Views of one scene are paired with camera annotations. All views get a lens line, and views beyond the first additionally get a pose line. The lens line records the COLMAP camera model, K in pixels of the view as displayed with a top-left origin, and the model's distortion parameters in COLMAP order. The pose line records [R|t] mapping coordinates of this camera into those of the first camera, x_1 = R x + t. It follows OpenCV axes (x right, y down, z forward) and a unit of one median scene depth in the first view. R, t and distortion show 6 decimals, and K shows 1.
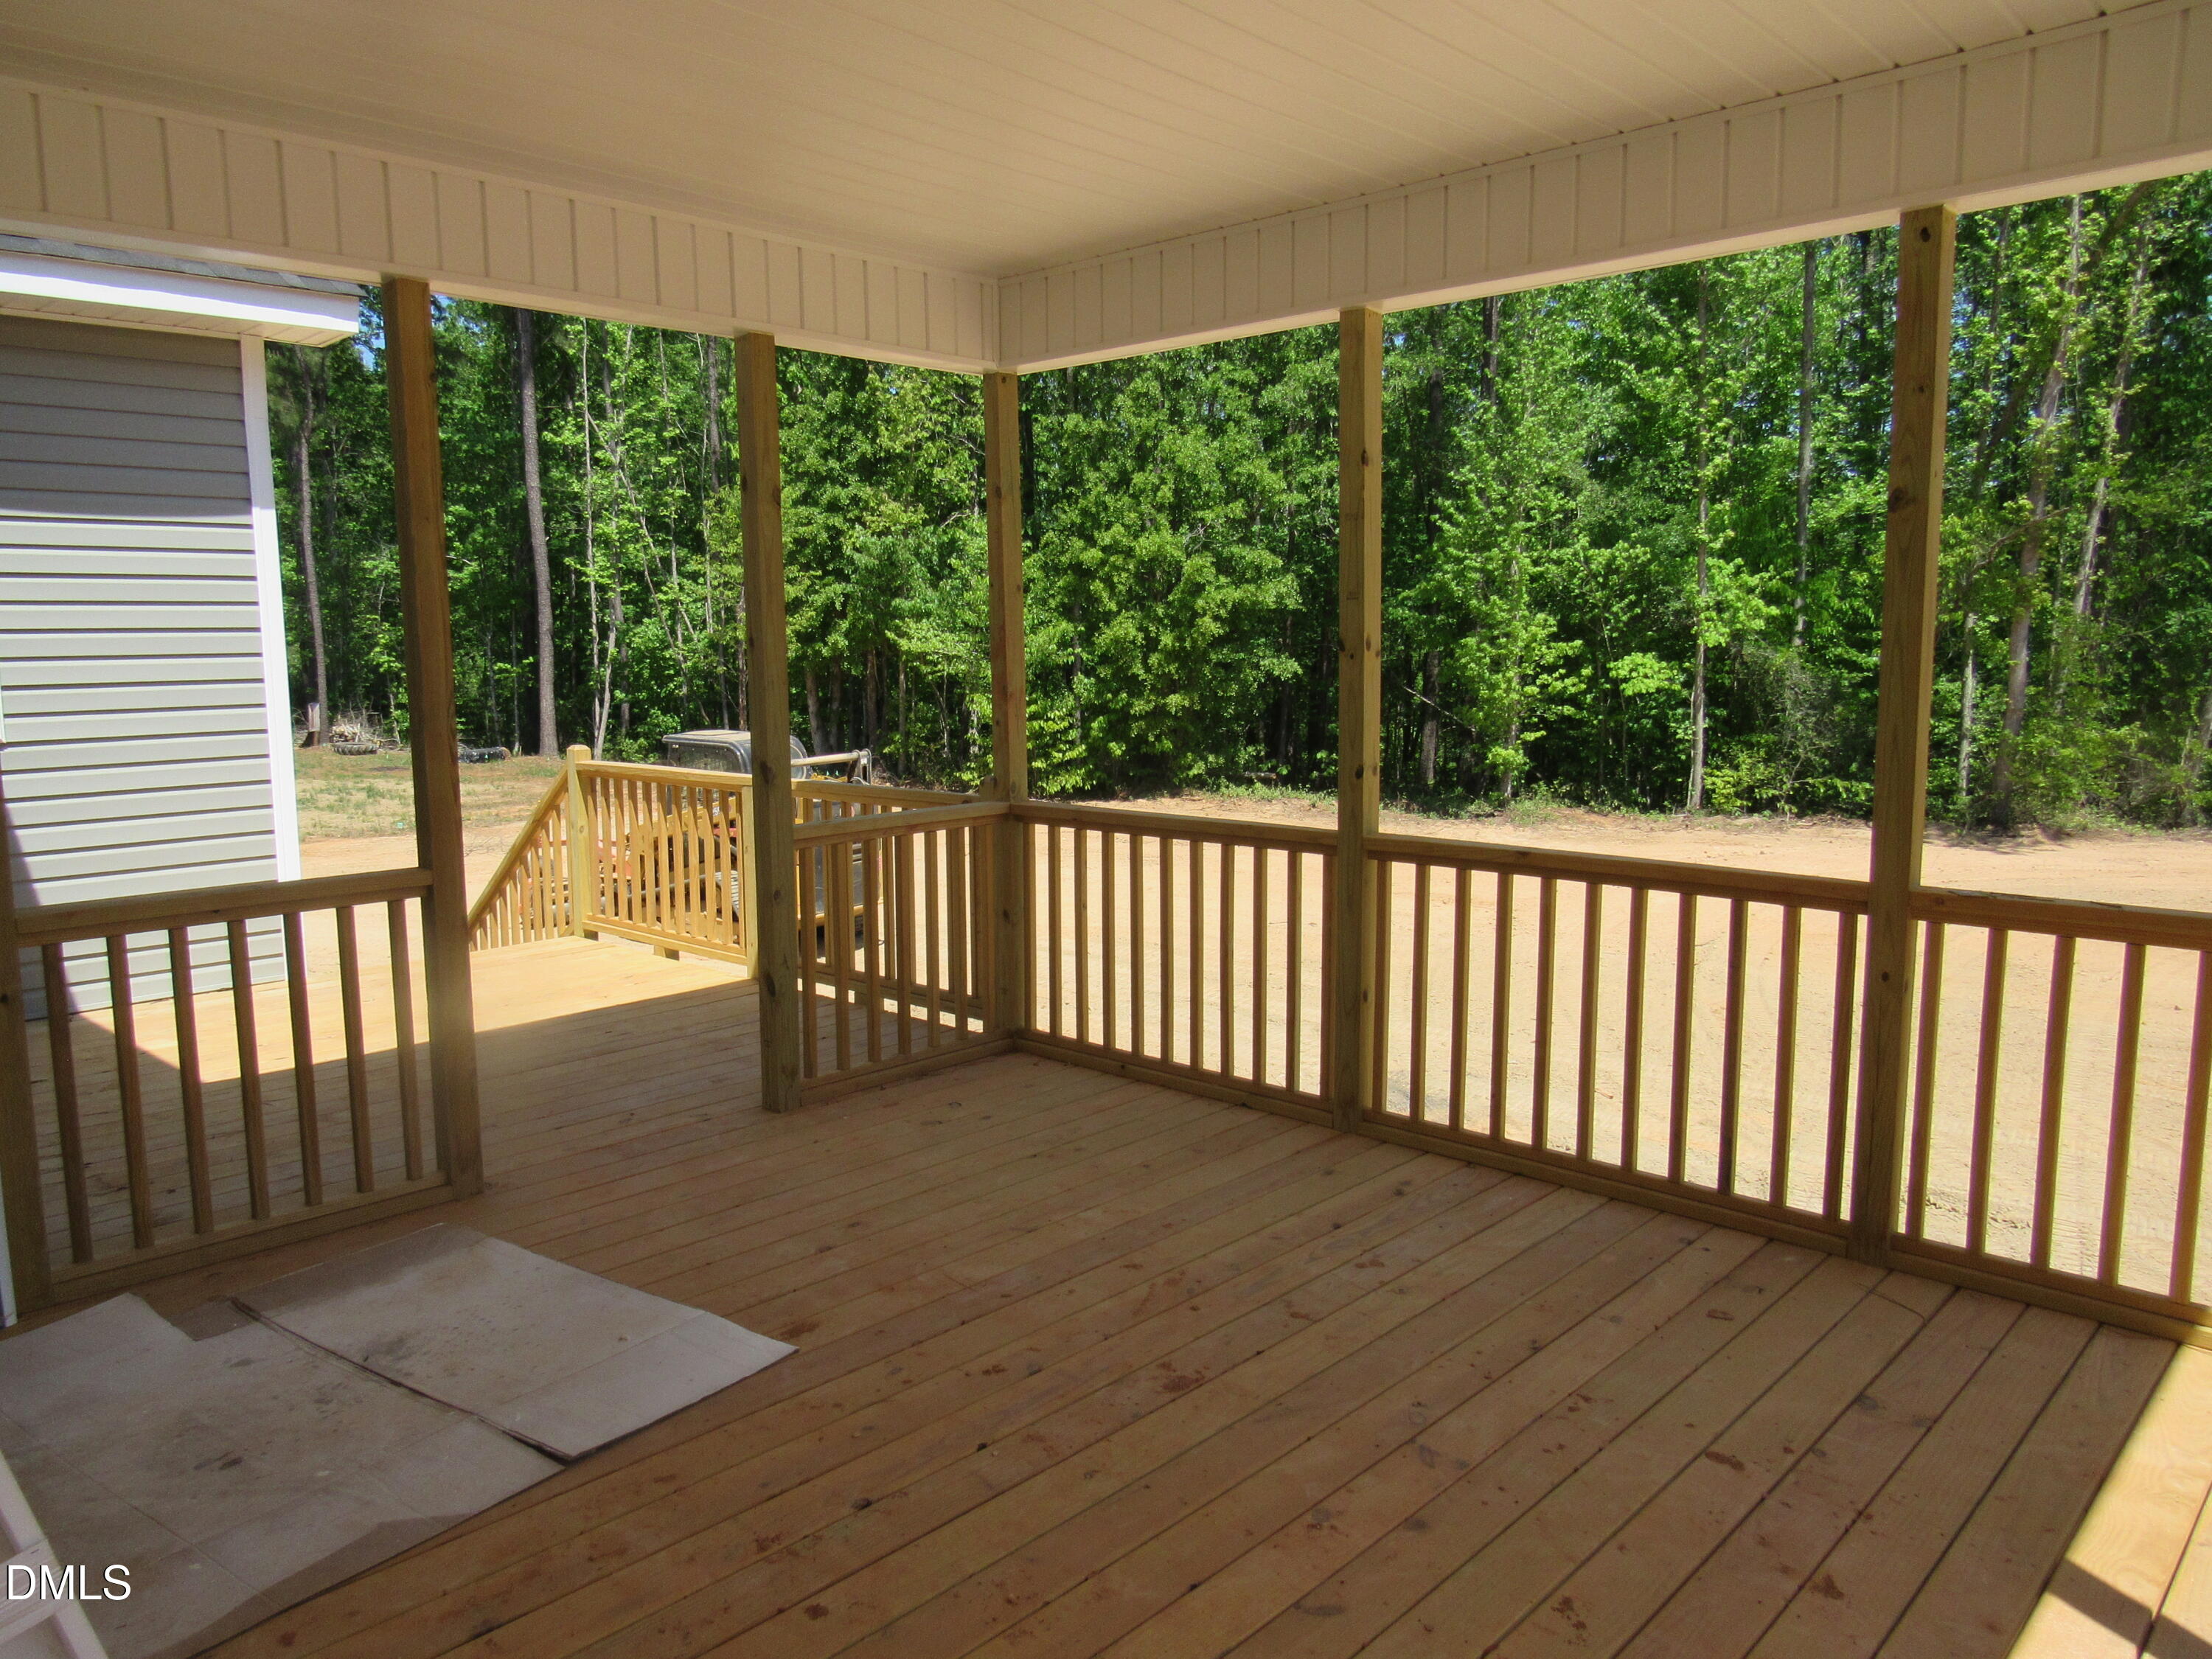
lens RADIAL K [[1542.2, 0, 1106.0], [0, 1542.2, 829.5], [0, 0, 1]] dist [-0.043935, 0.039870]
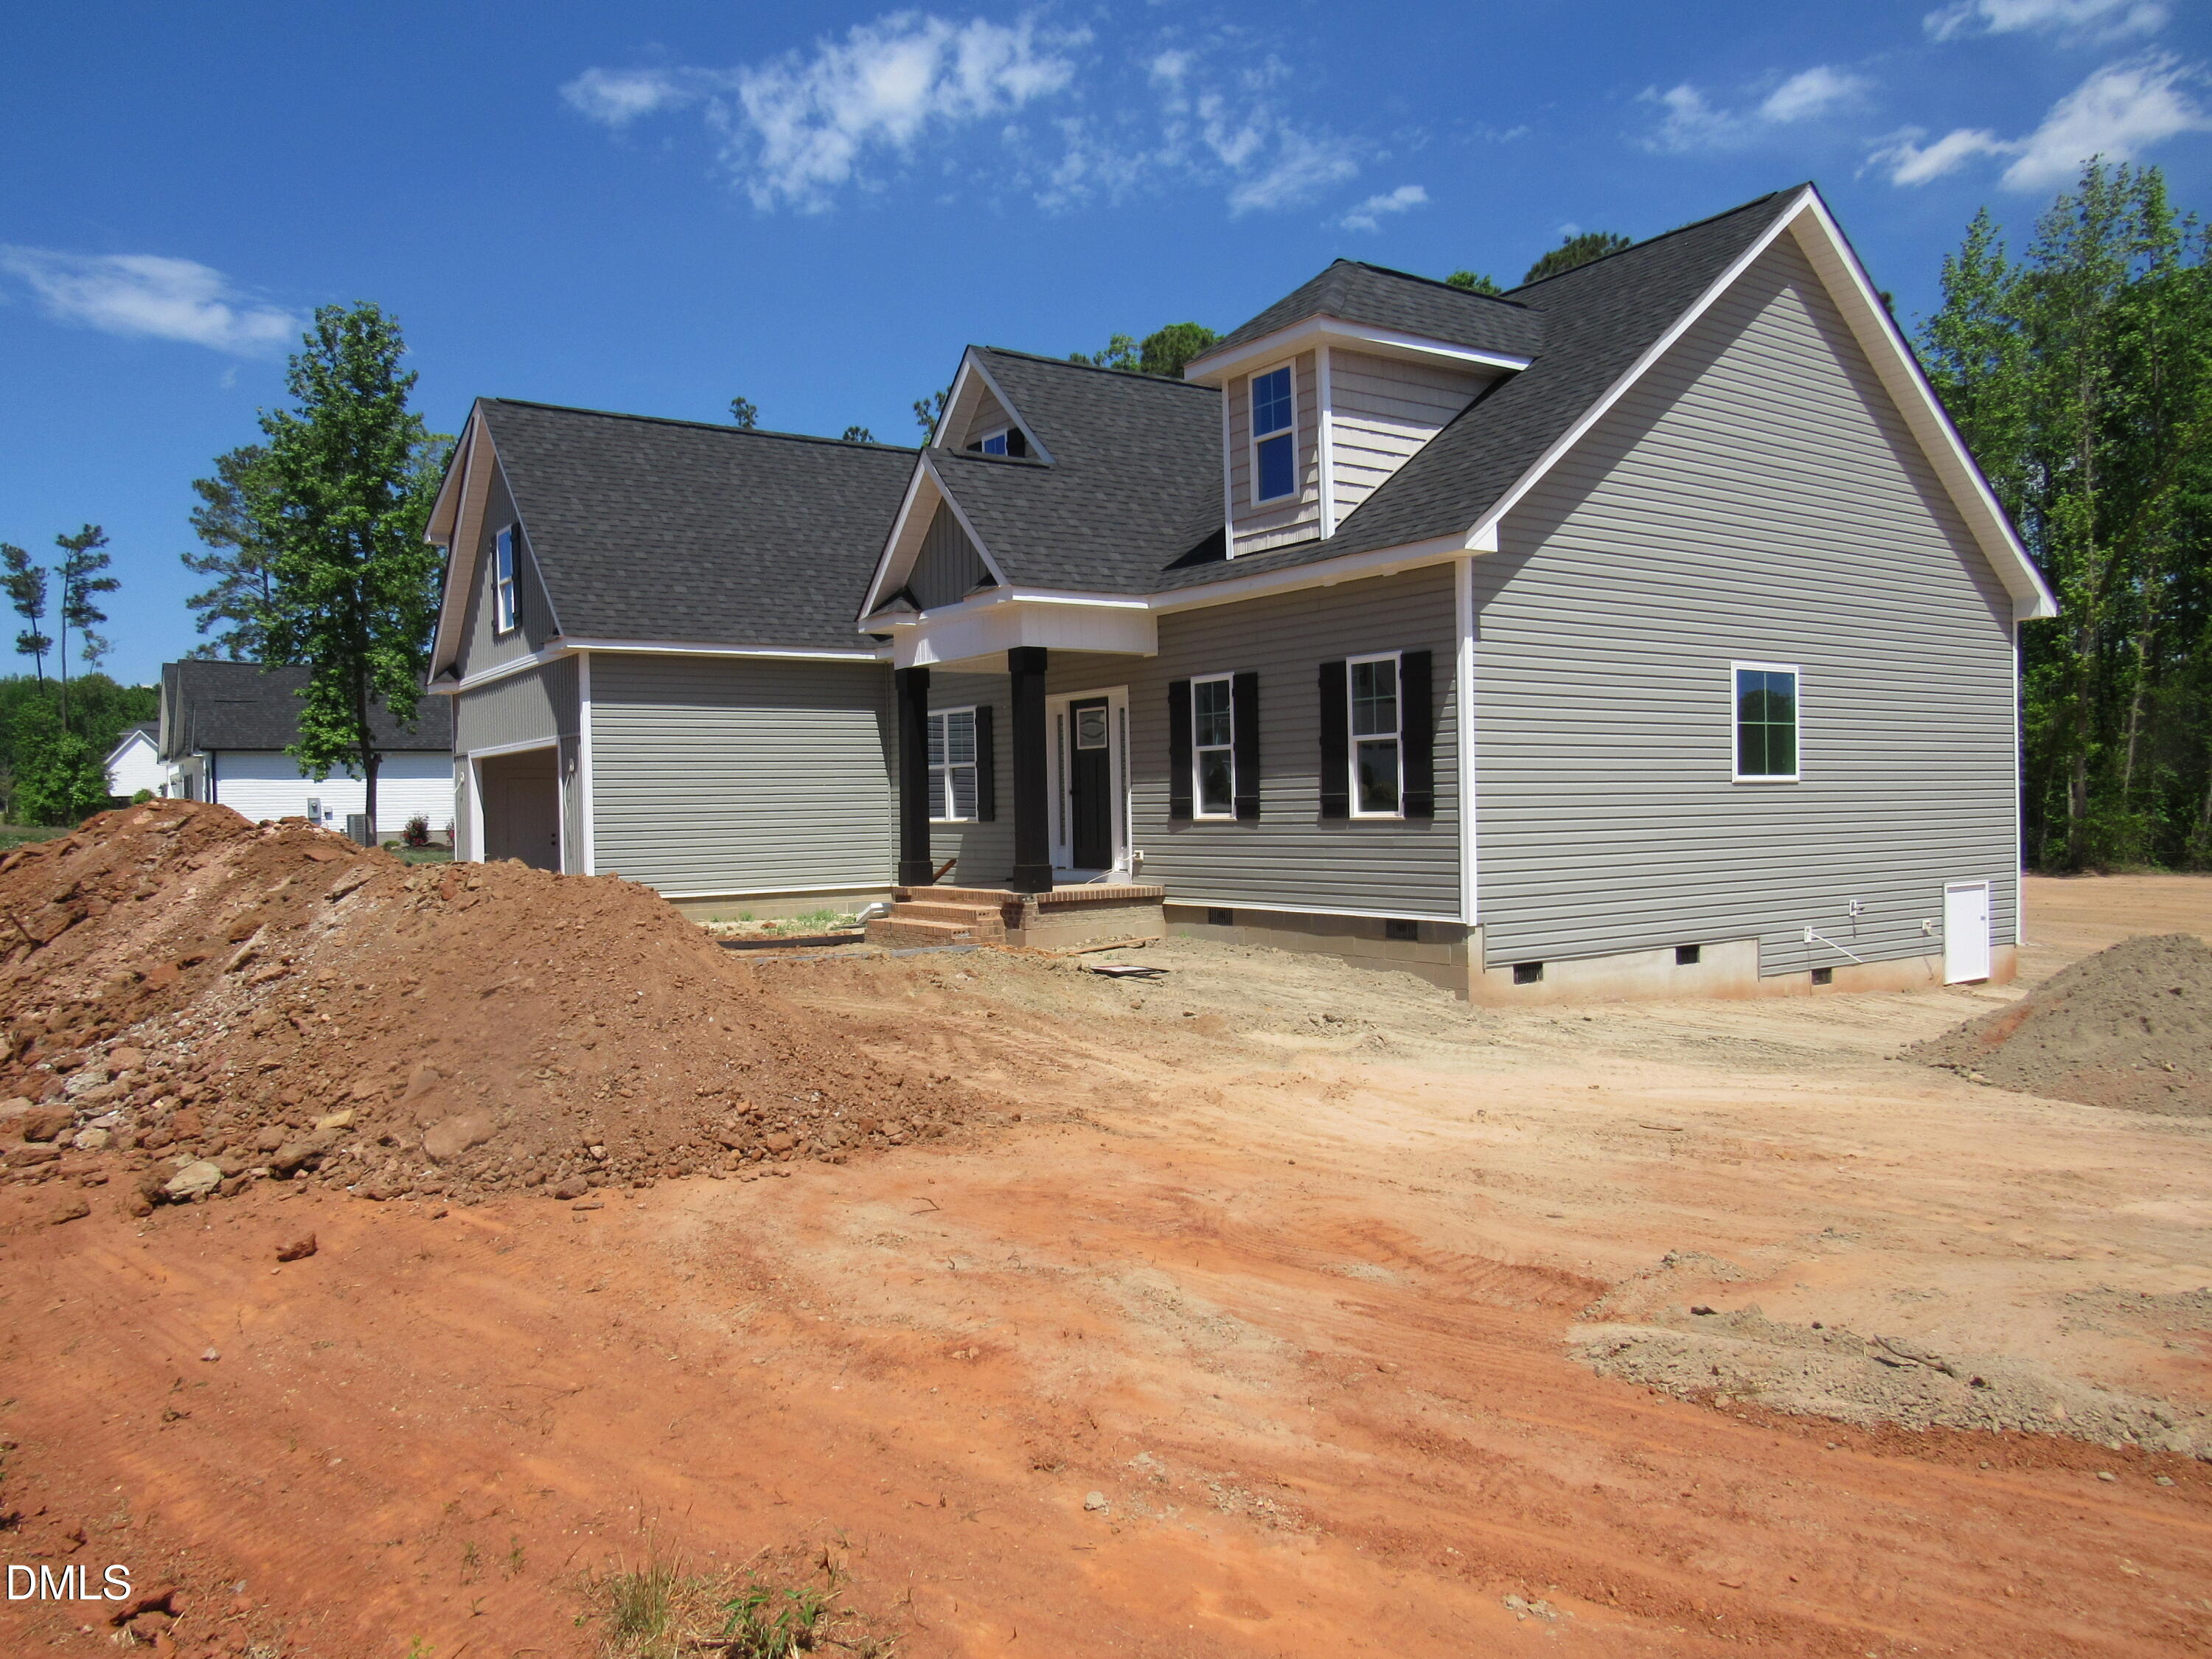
lens RADIAL K [[1542.2, 0, 1106.0], [0, 1542.2, 829.5], [0, 0, 1]] dist [-0.043935, 0.039870]
pose [[0.978607, -0.004965, -0.205678, -0.186559], [-0.017916, 0.993854, -0.109235, 0.175322], [0.204956, 0.110583, 0.972504, -1.049206]]
